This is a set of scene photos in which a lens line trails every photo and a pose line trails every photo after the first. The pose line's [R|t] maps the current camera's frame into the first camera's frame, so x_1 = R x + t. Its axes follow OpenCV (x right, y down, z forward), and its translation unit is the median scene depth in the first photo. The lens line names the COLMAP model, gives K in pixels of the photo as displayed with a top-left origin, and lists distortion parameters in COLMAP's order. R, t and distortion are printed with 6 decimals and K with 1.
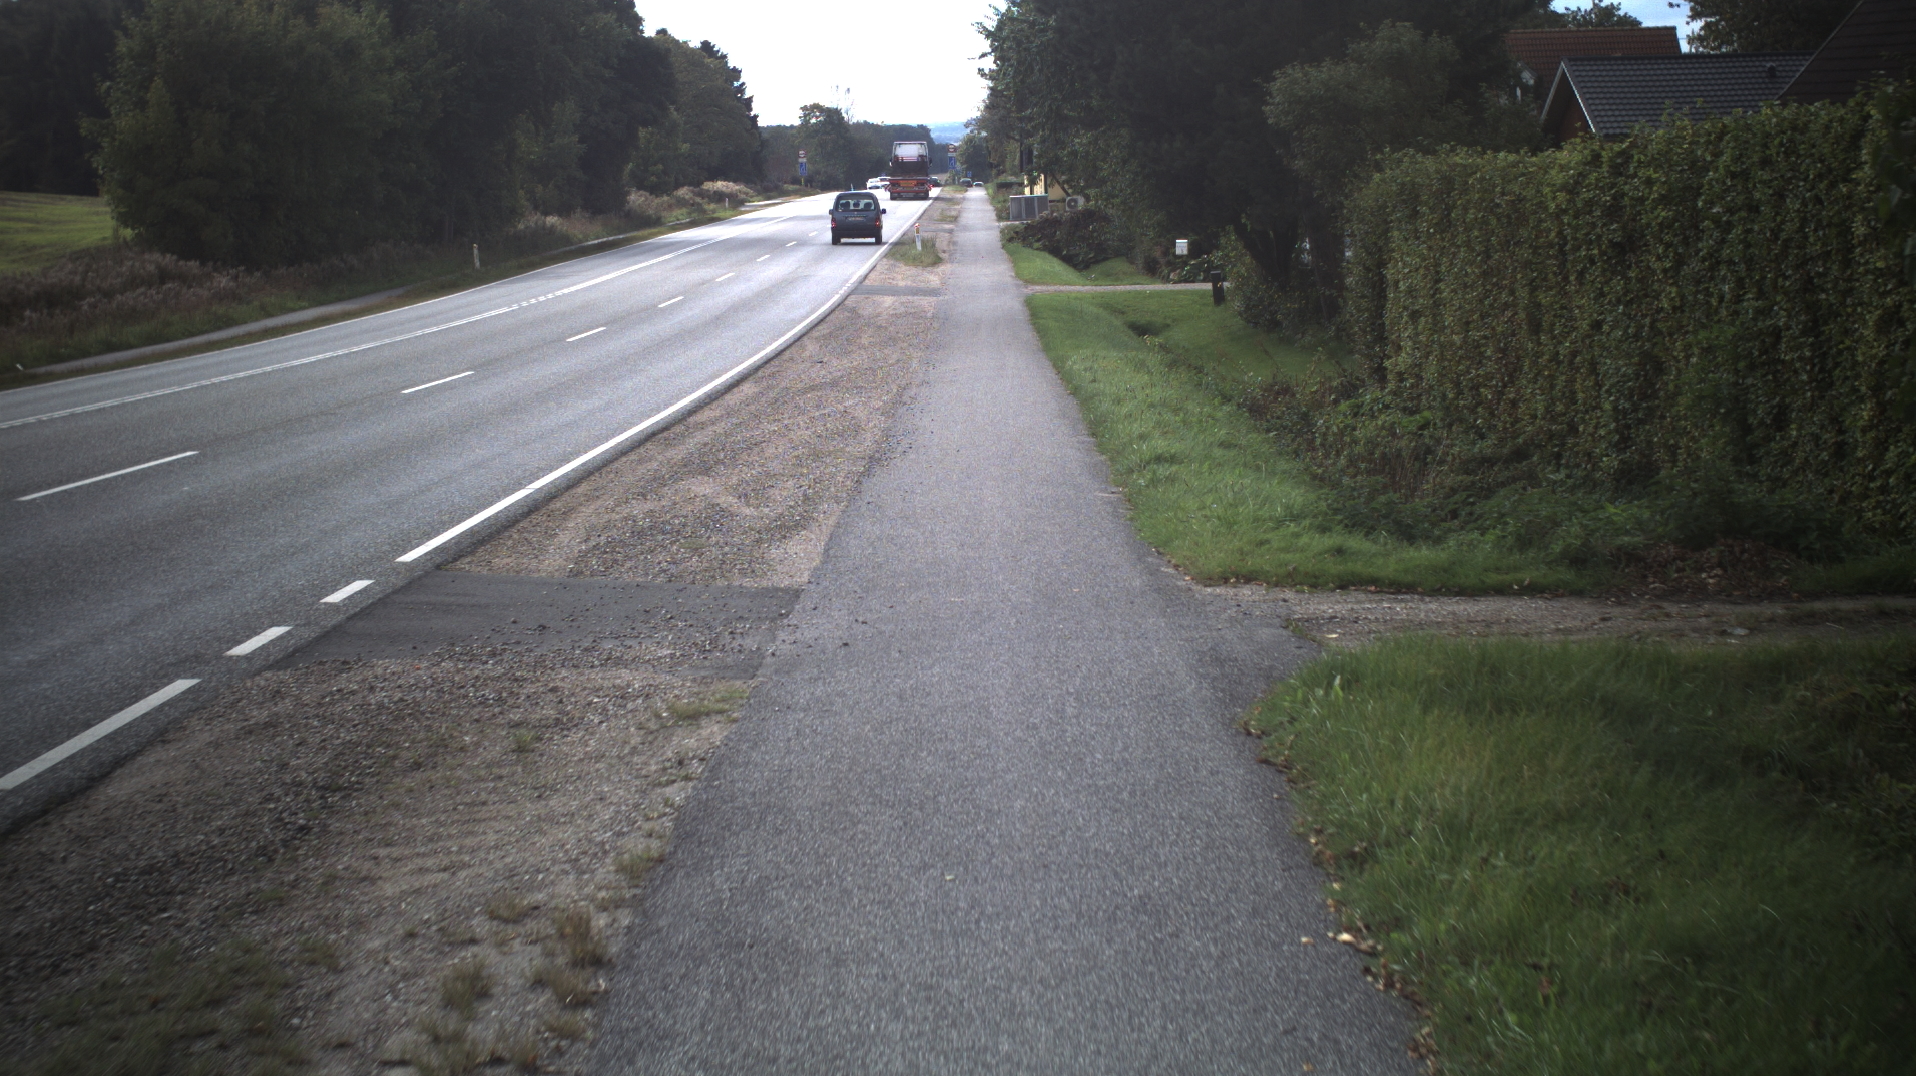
lens RADIAL K [[7895.5, 0, 965.3], [0, 7895.5, 529.9], [0, 0, 1]] dist [-1.249325, 0.000000]
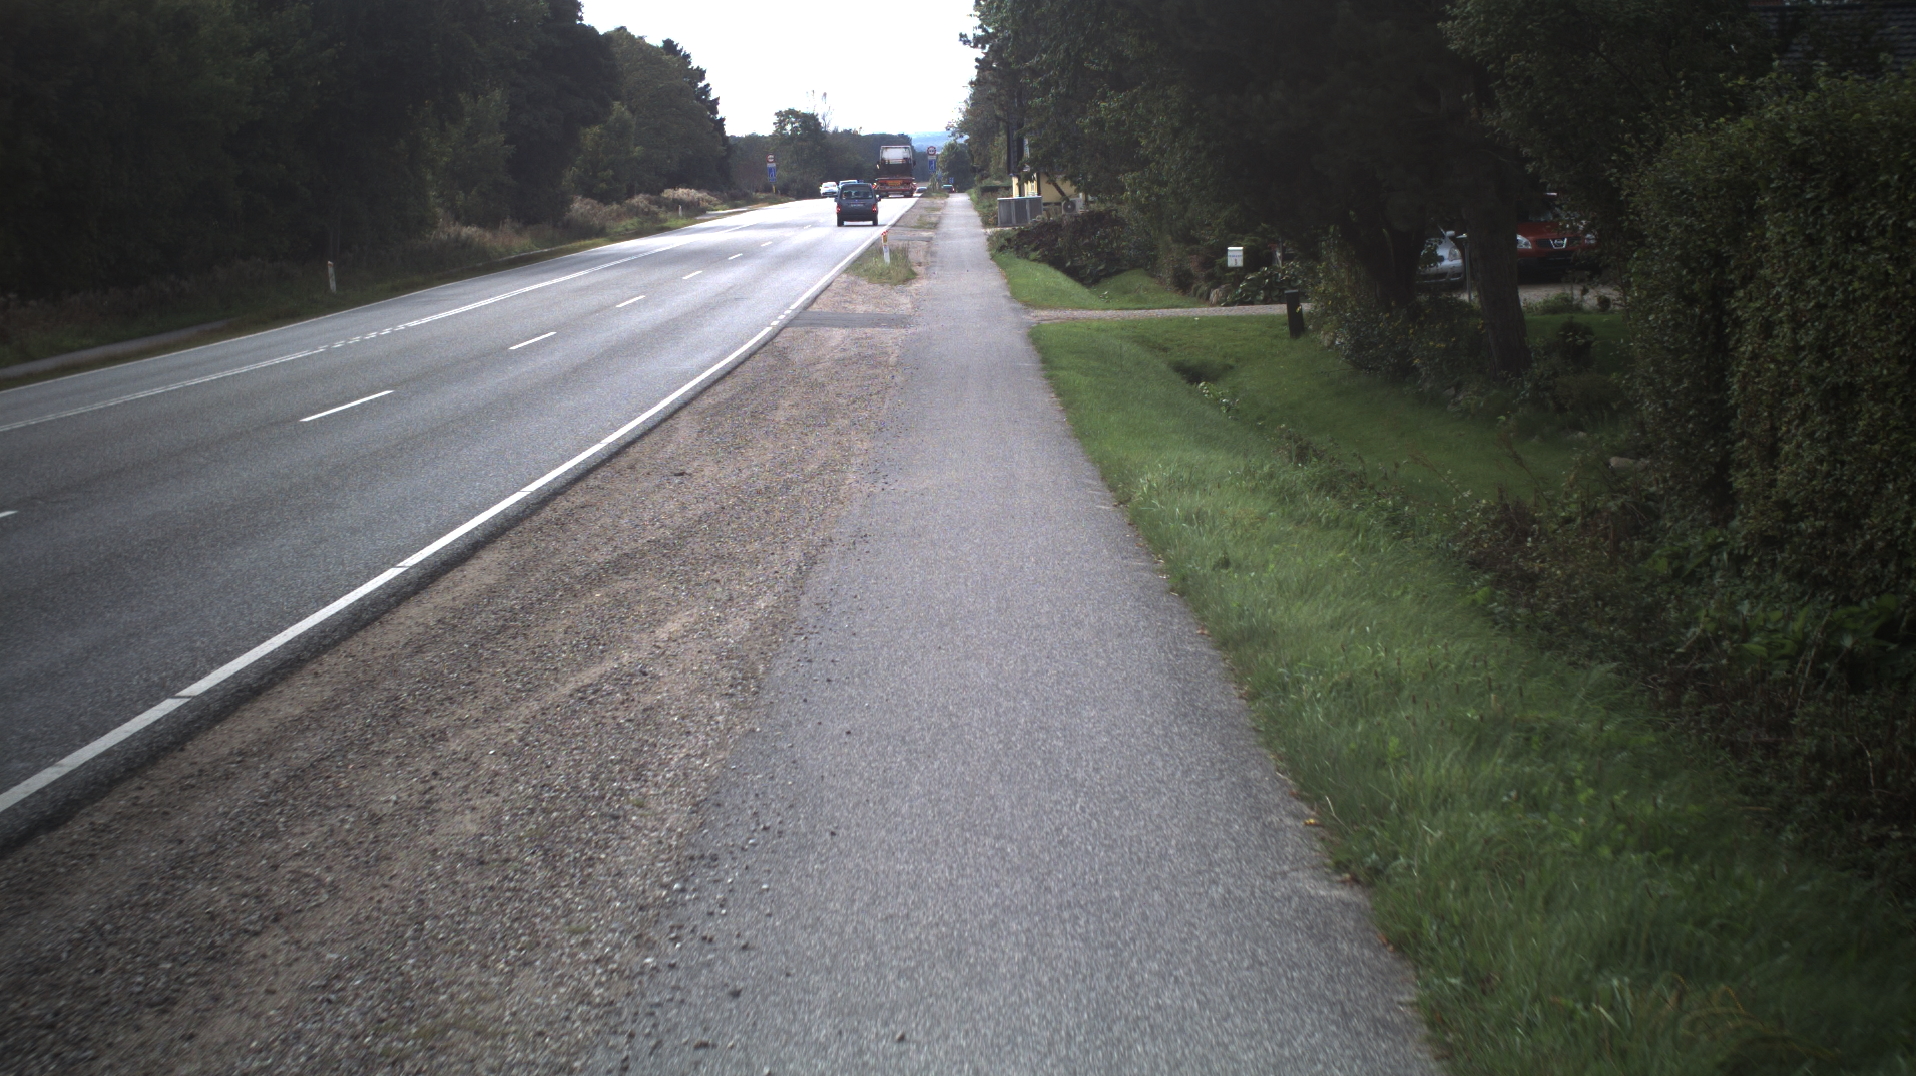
lens RADIAL K [[7895.5, 0, 971.7], [0, 7895.5, 528.8], [0, 0, 1]] dist [-1.249325, 0.000000]
pose [[0.999951, -0.009578, 0.002648, 0.000378], [0.009582, 0.999953, -0.001290, -0.011439], [-0.002636, 0.001316, 0.999996, 0.309557]]
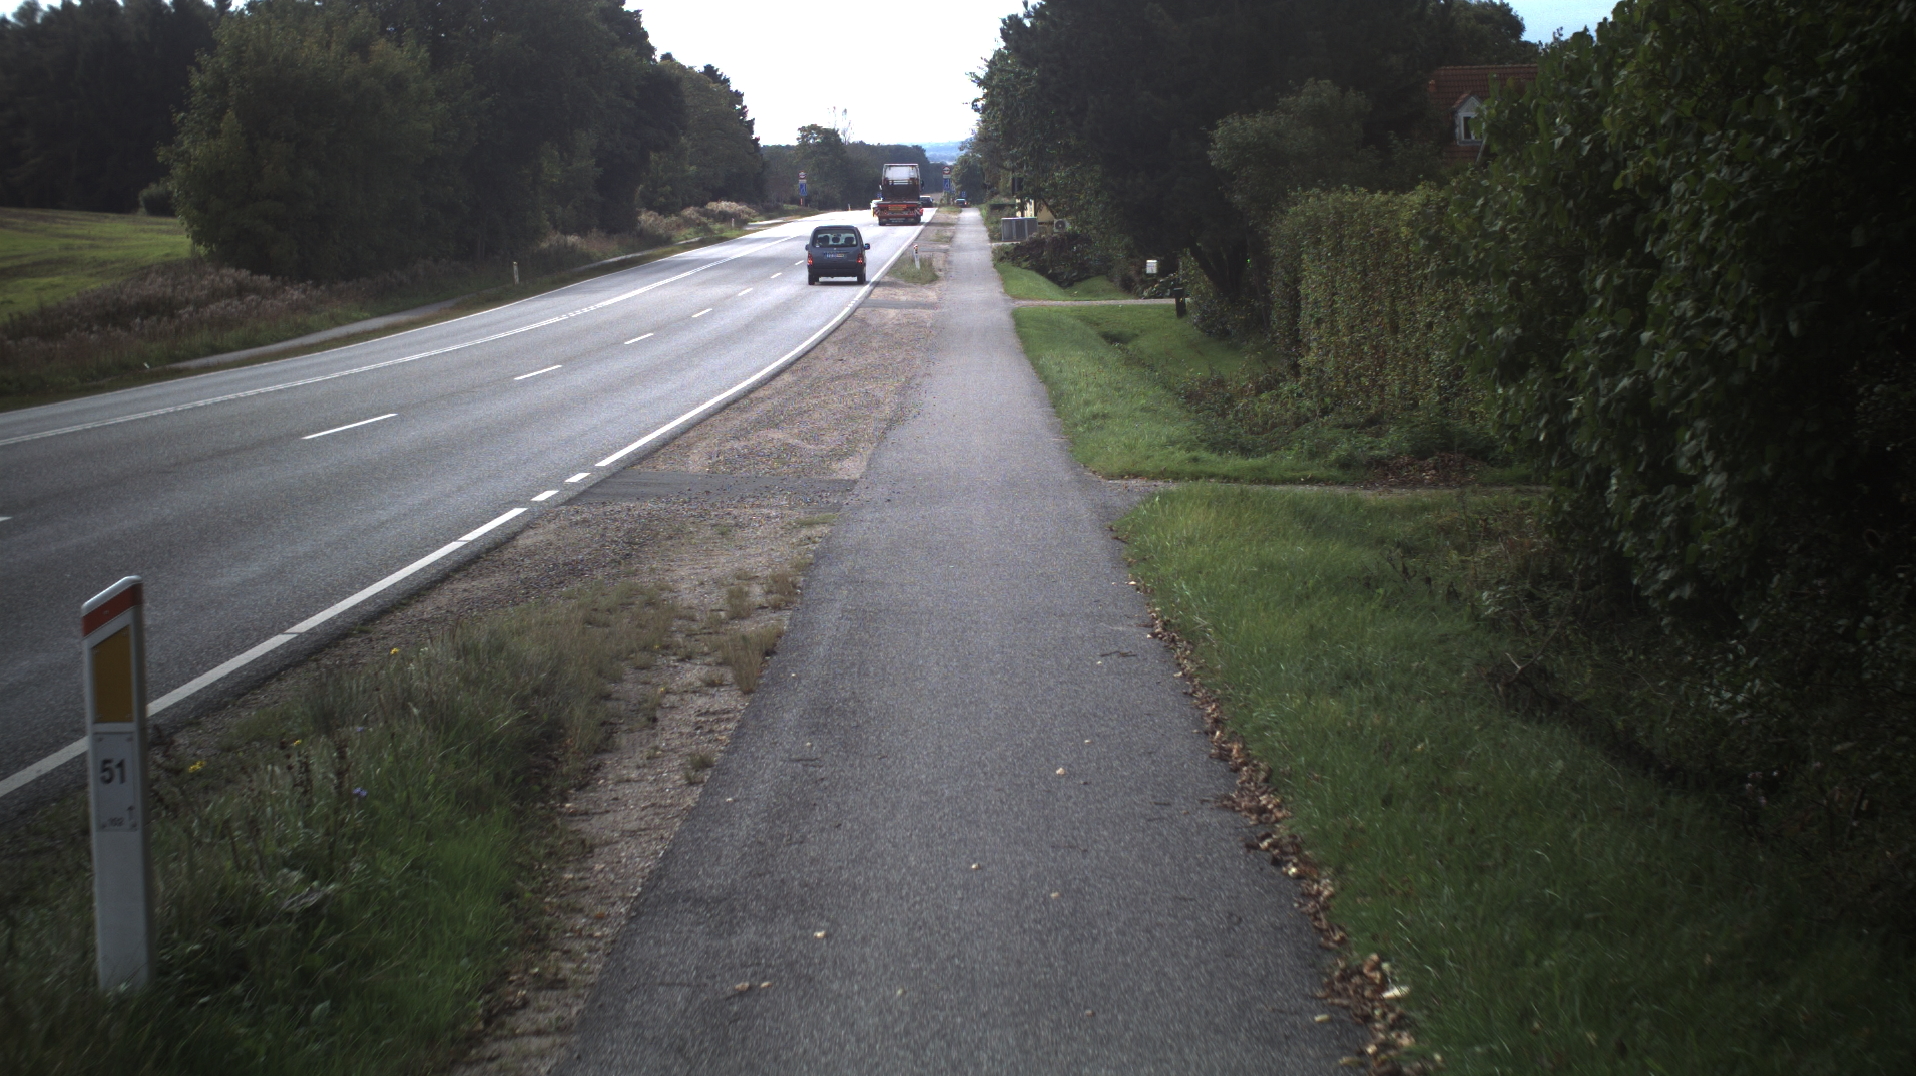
lens RADIAL K [[7894.1, 0, 956.0], [0, 7894.1, 544.7], [0, 0, 1]] dist [-1.126691, 0.000000]
pose [[0.999994, 0.003340, -0.000342, -0.000013], [-0.003340, 0.999994, -0.000491, 0.005547], [0.000340, 0.000492, 1.000000, -0.156364]]
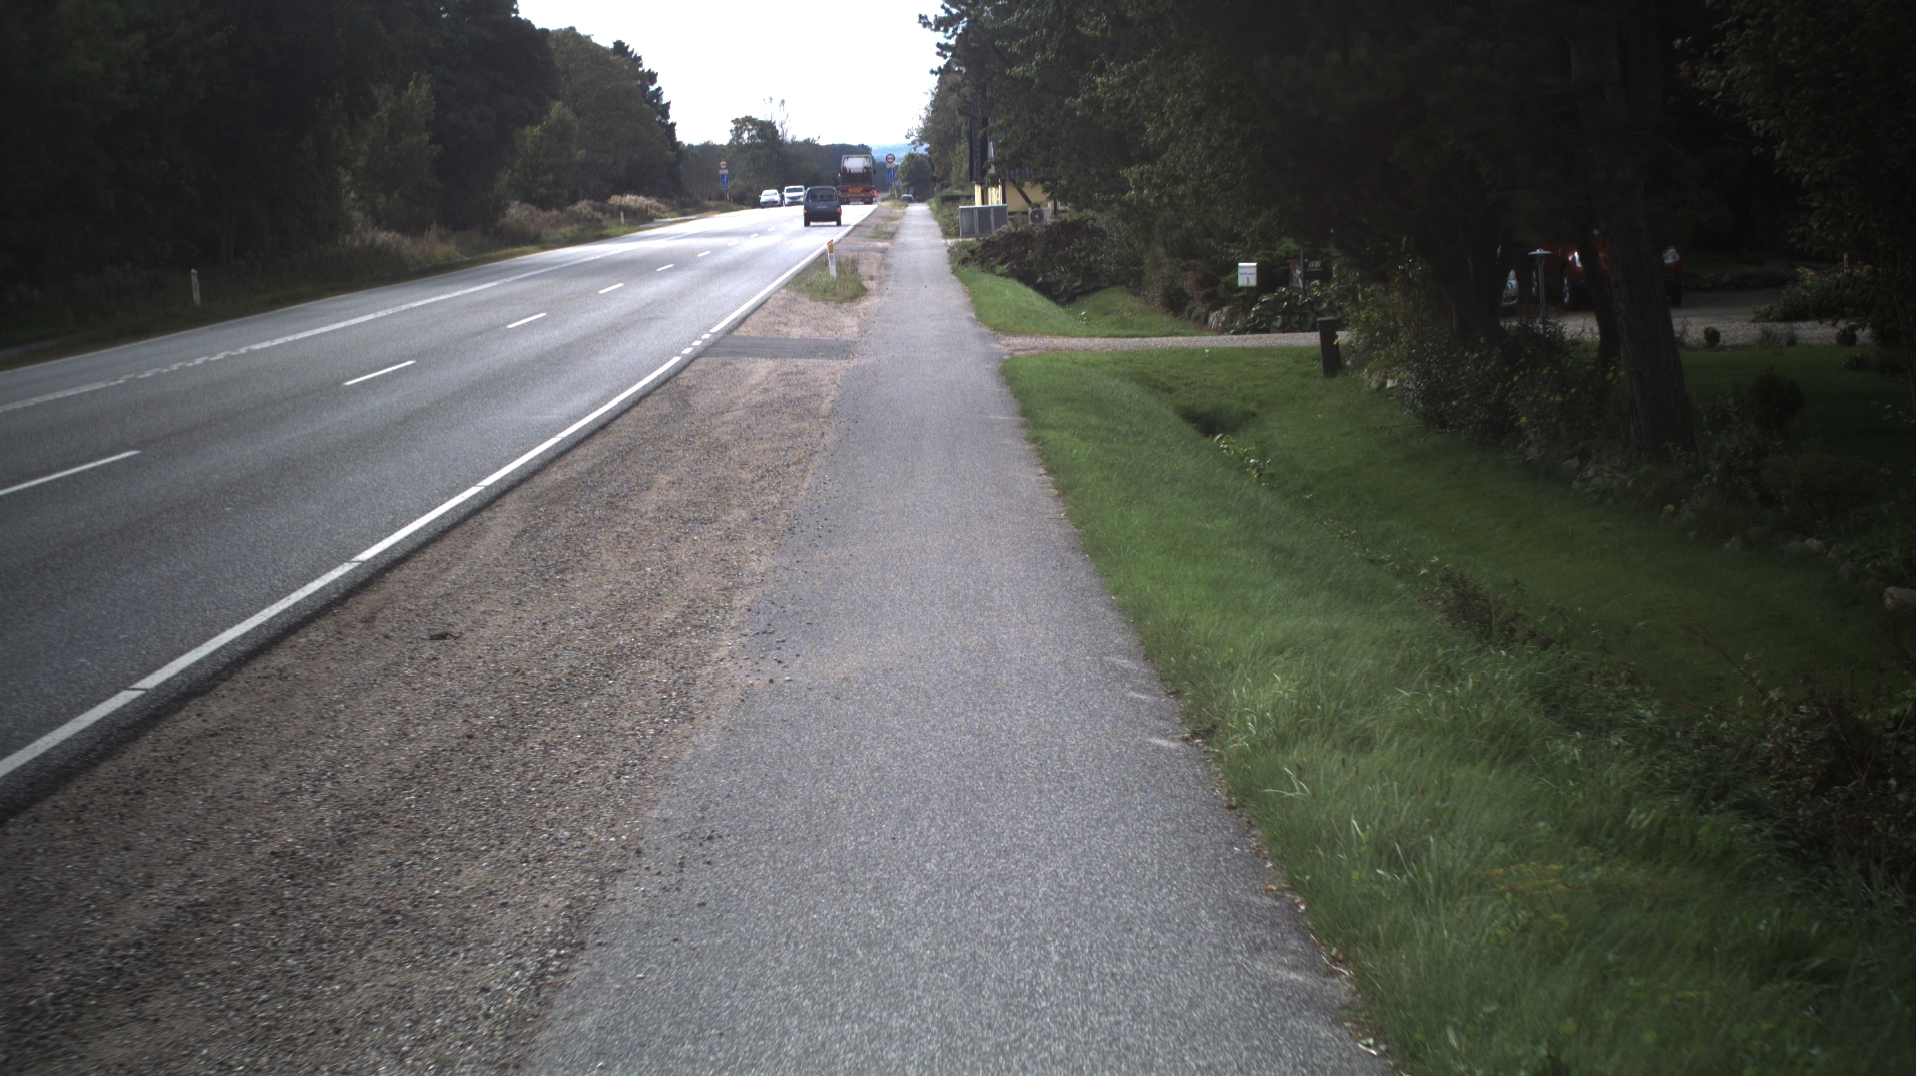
lens RADIAL K [[7884.7, 0, 943.7], [0, 7884.7, 549.5], [0, 0, 1]] dist [-1.080069, 0.000000]
pose [[0.999989, -0.000410, 0.004605, 0.000916], [0.000410, 1.000000, -0.000079, -0.017321], [-0.004605, 0.000080, 0.999989, 0.464842]]
